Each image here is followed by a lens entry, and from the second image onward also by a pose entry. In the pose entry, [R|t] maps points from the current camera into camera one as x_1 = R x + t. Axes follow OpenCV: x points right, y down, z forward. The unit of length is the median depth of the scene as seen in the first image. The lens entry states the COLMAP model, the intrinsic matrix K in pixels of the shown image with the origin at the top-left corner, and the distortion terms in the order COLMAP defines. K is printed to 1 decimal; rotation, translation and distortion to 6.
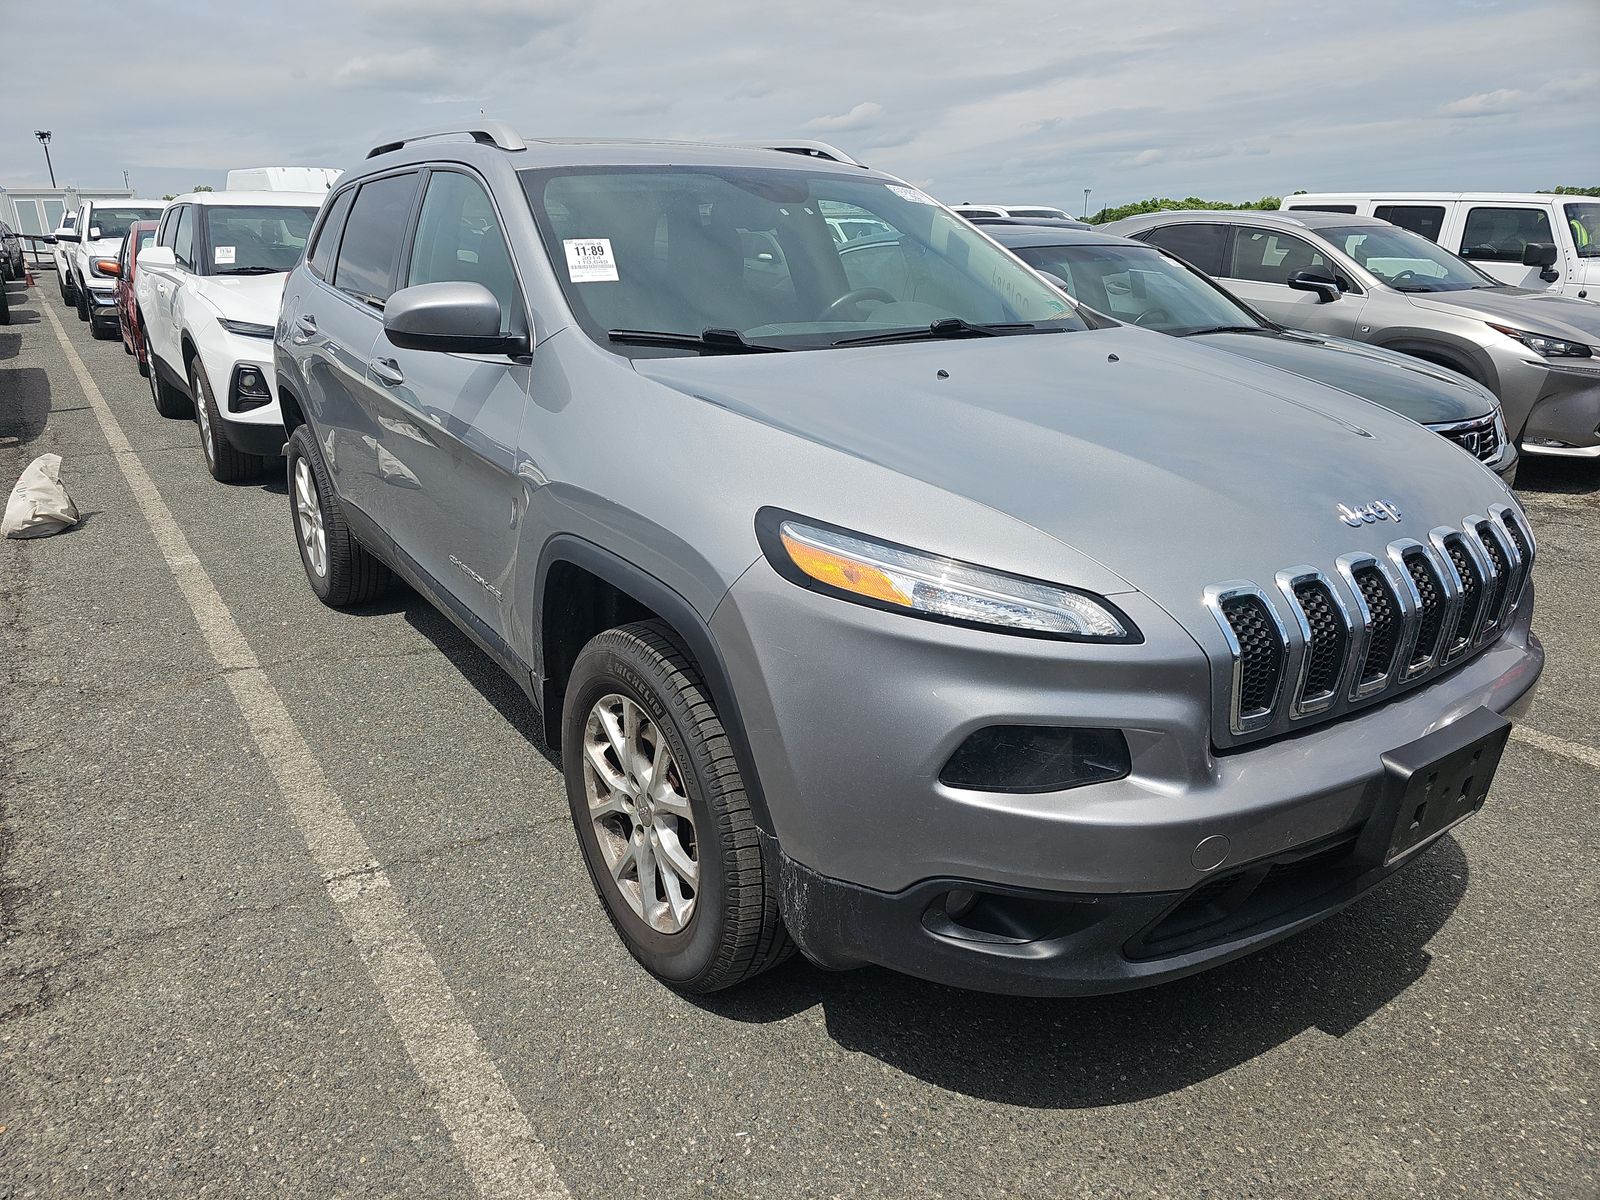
lens RADIAL K [[1053.5, 0, 800.0], [0, 1053.5, 600.0], [0, 0, 1]] dist [0.052467, -0.045161]
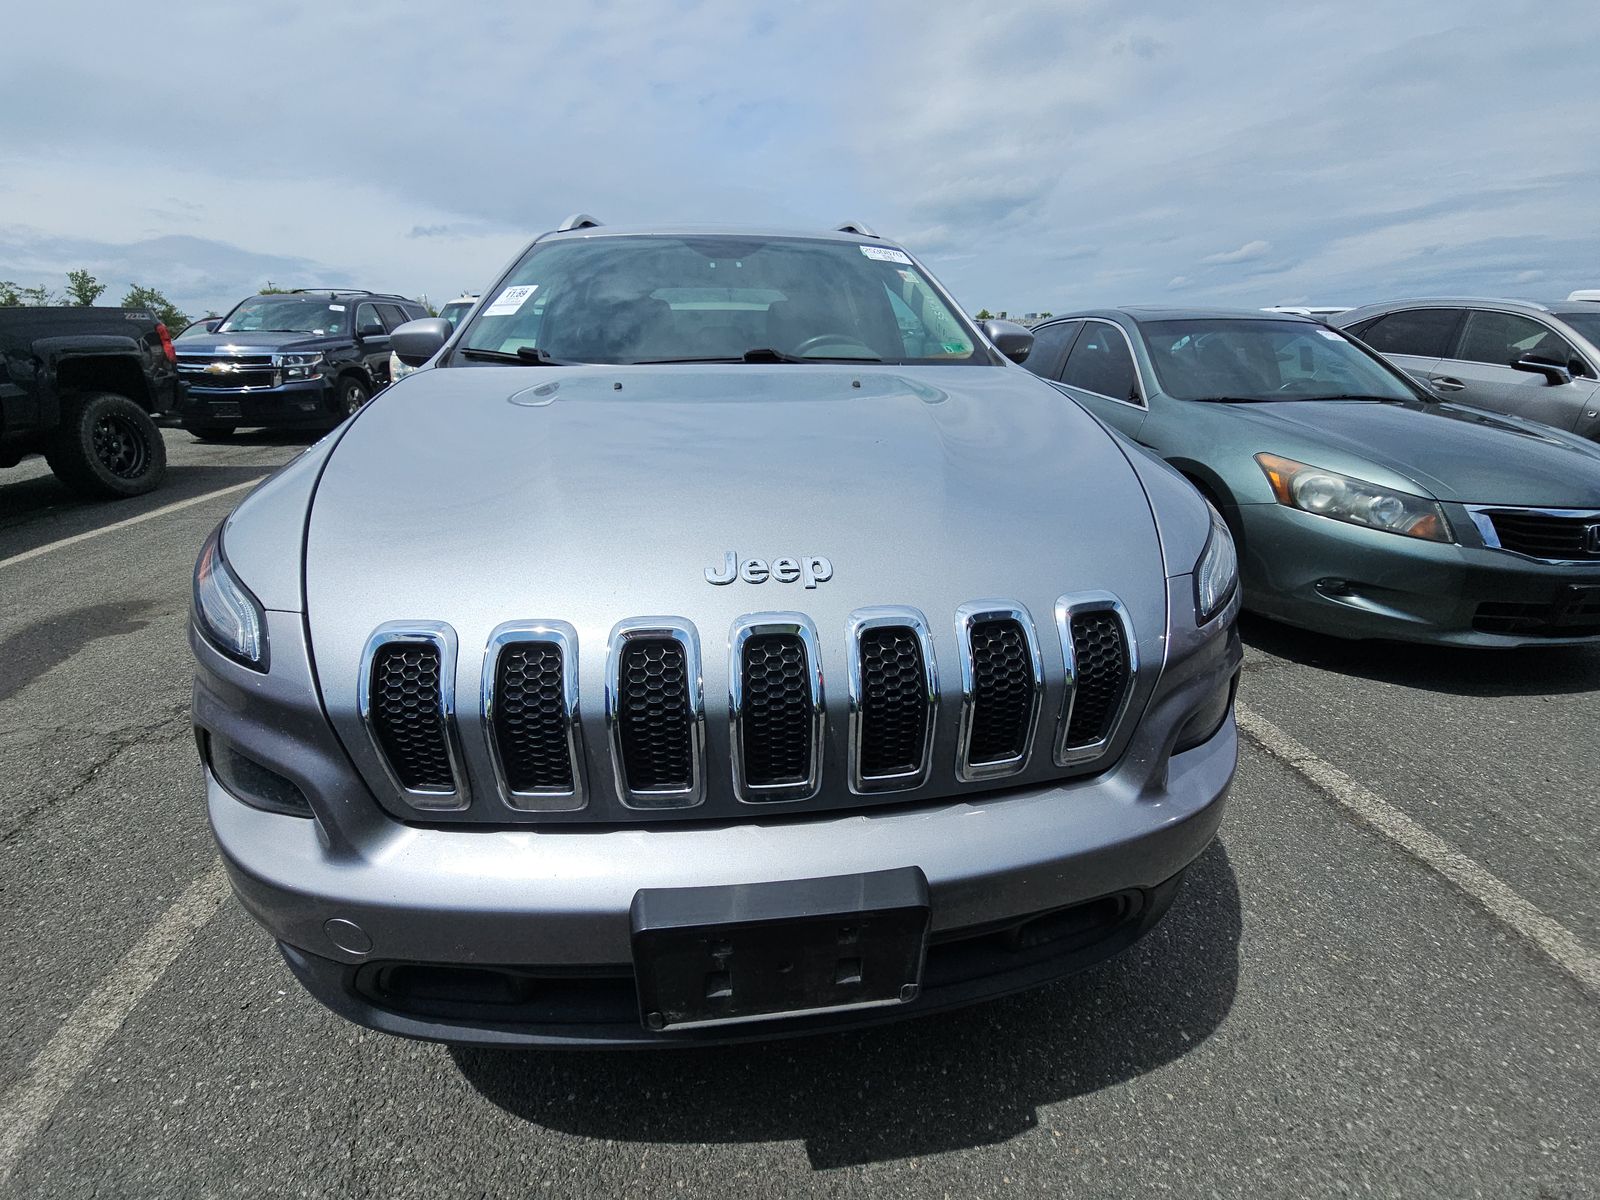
lens RADIAL K [[640.5, 0, 800.0], [0, 640.5, 600.0], [0, 0, 1]] dist [0.082922, -0.043358]
pose [[0.883737, 0.165276, -0.437827, 0.421447], [-0.149820, 0.986240, 0.069891, -0.048138], [0.443353, 0.003830, 0.896339, 0.335031]]
